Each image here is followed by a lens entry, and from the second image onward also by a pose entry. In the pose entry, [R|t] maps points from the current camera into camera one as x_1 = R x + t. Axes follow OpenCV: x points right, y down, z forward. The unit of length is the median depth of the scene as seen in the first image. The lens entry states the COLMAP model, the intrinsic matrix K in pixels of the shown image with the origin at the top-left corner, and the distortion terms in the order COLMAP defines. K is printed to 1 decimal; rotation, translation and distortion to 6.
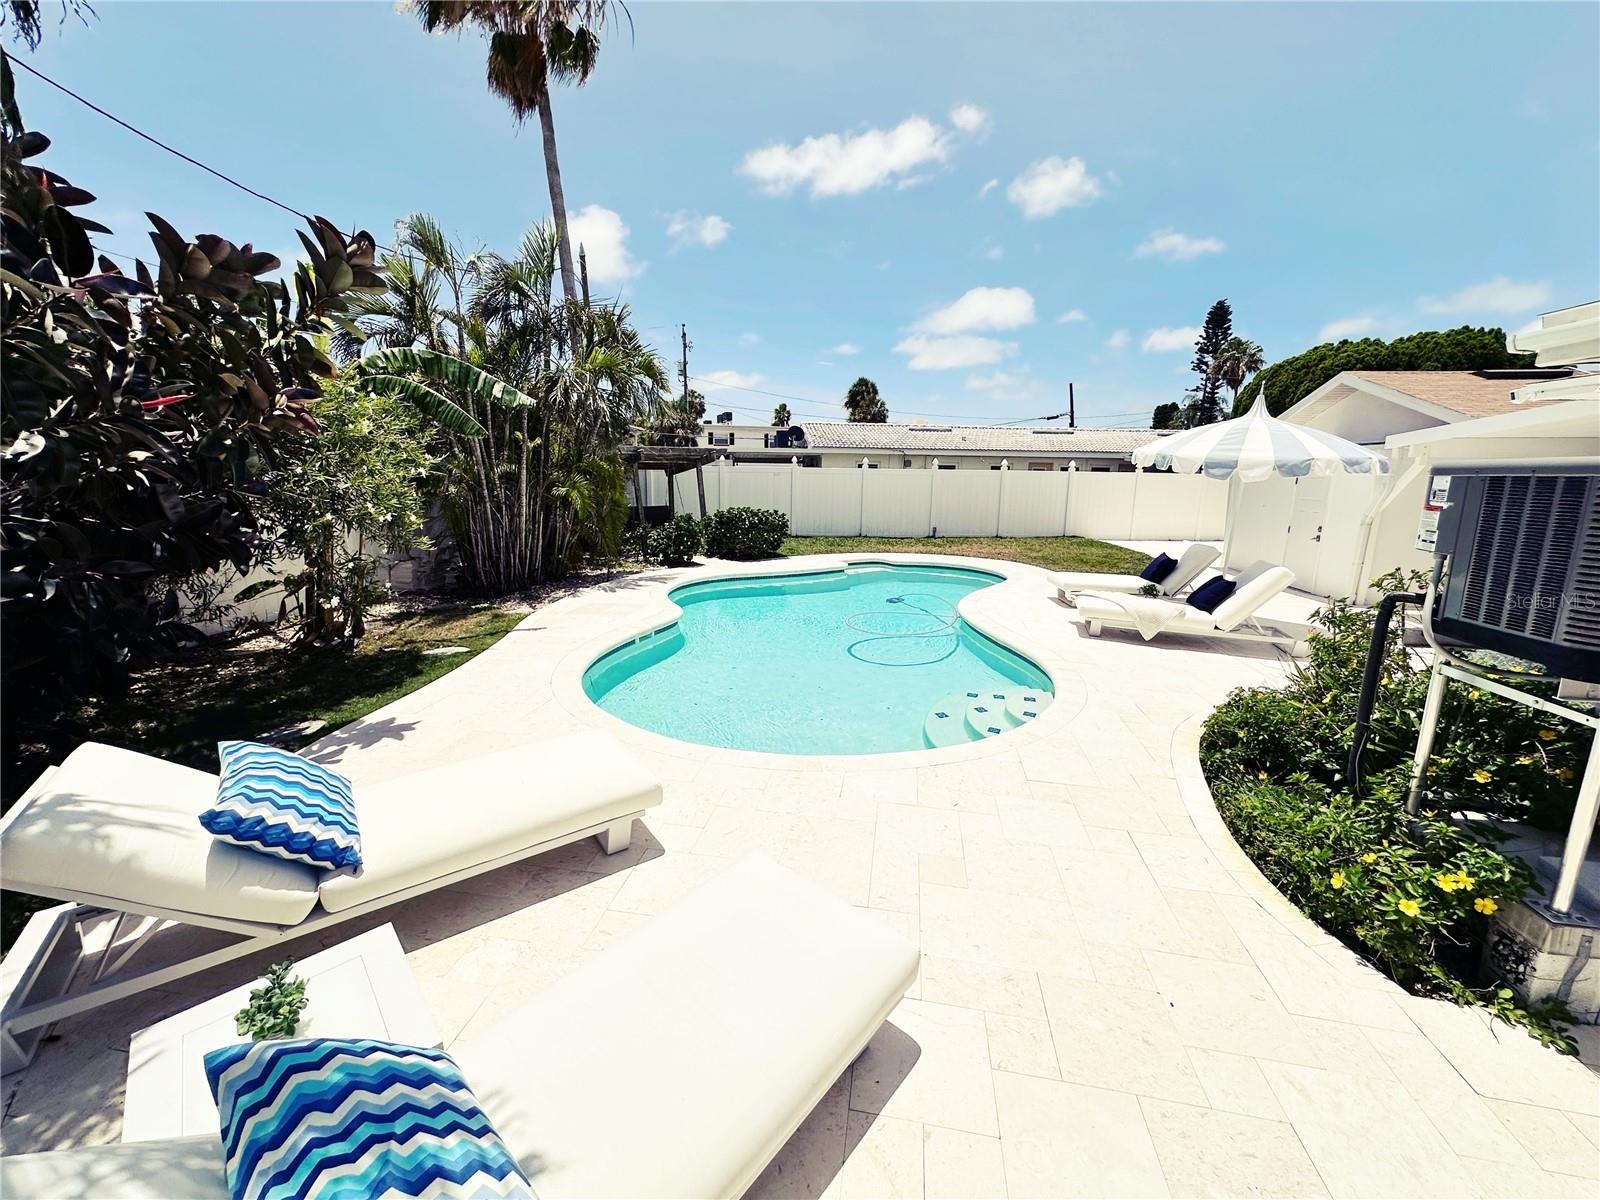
lens RADIAL K [[640.4, 0, 803.0], [0, 640.4, 597.3], [0, 0, 1]] dist [-0.005307, 0.000187]
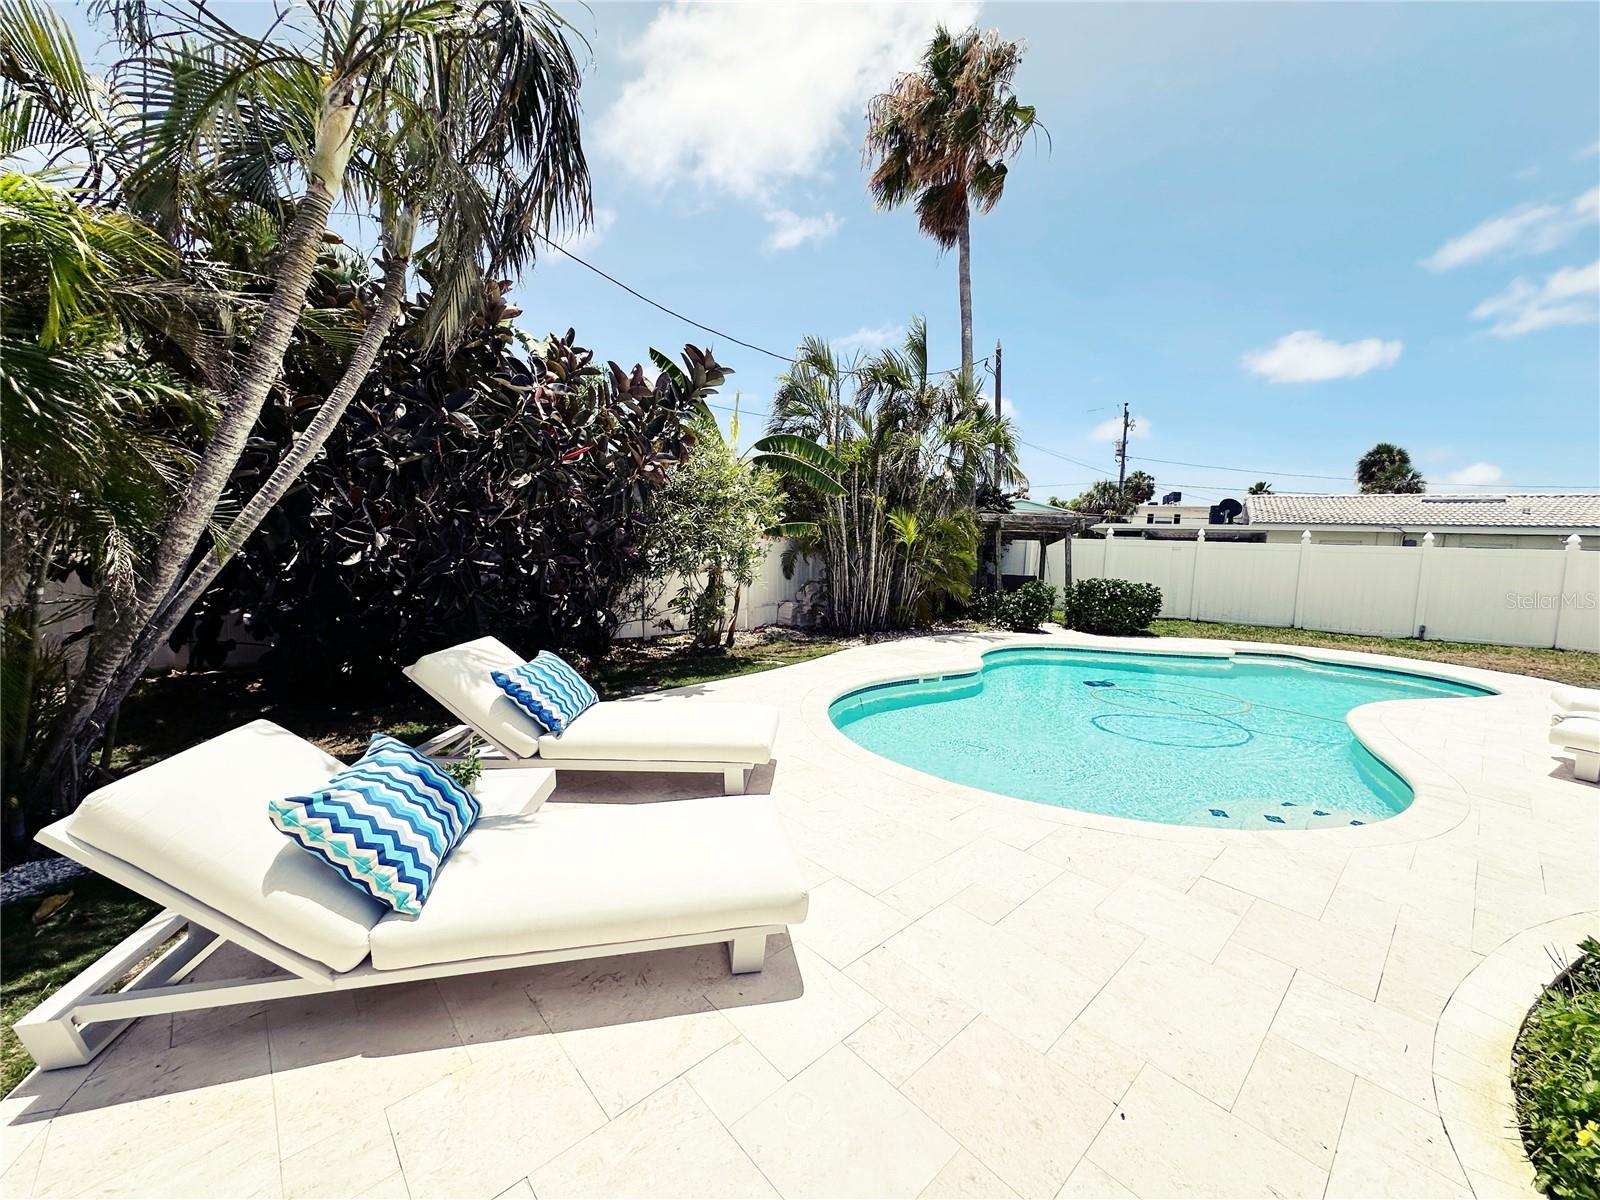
lens RADIAL K [[640.4, 0, 803.0], [0, 640.4, 597.3], [0, 0, 1]] dist [-0.005307, 0.000187]
pose [[0.787841, 0.064056, -0.612538, 0.124458], [-0.144479, 0.986045, -0.082713, 0.025871], [0.598692, 0.153664, 0.786102, 0.016472]]
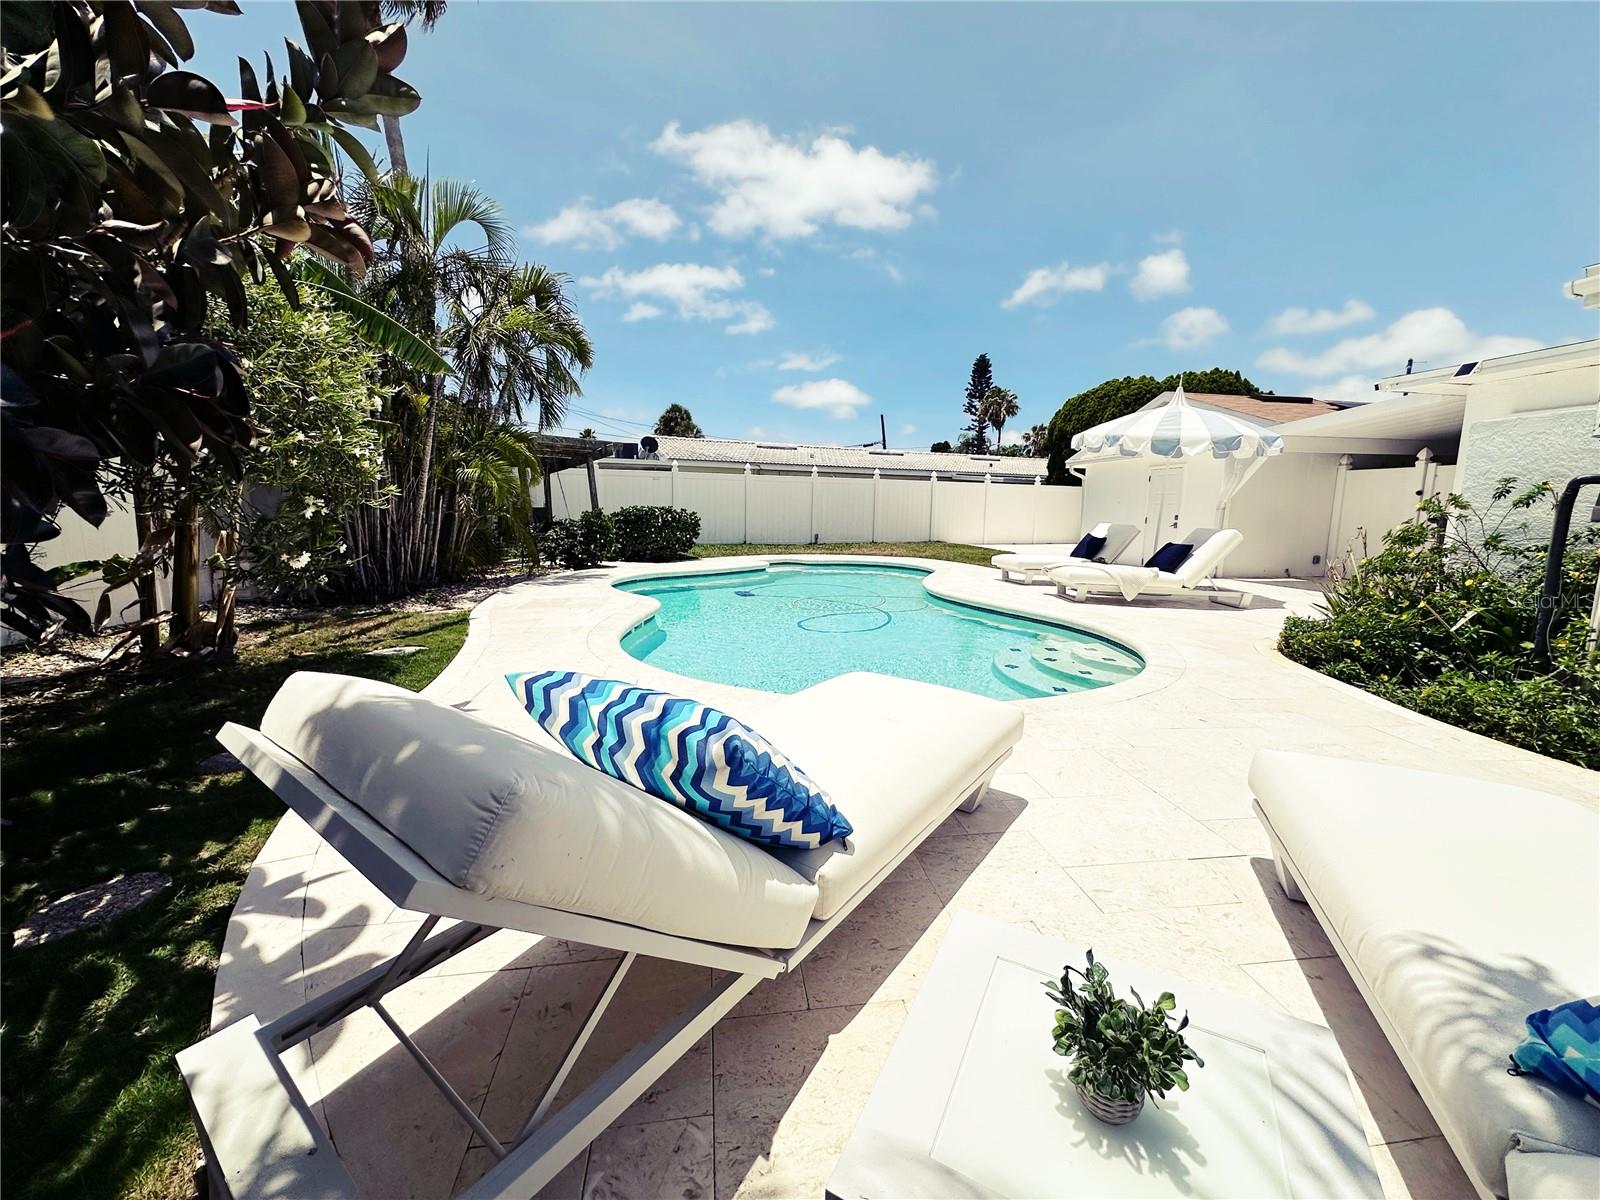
lens RADIAL K [[640.4, 0, 803.0], [0, 640.4, 597.3], [0, 0, 1]] dist [-0.005307, 0.000187]
pose [[0.952108, -0.041273, 0.302964, -0.164466], [0.056377, 0.997556, -0.041275, 0.039379], [-0.300520, 0.056378, 0.952108, 0.075726]]
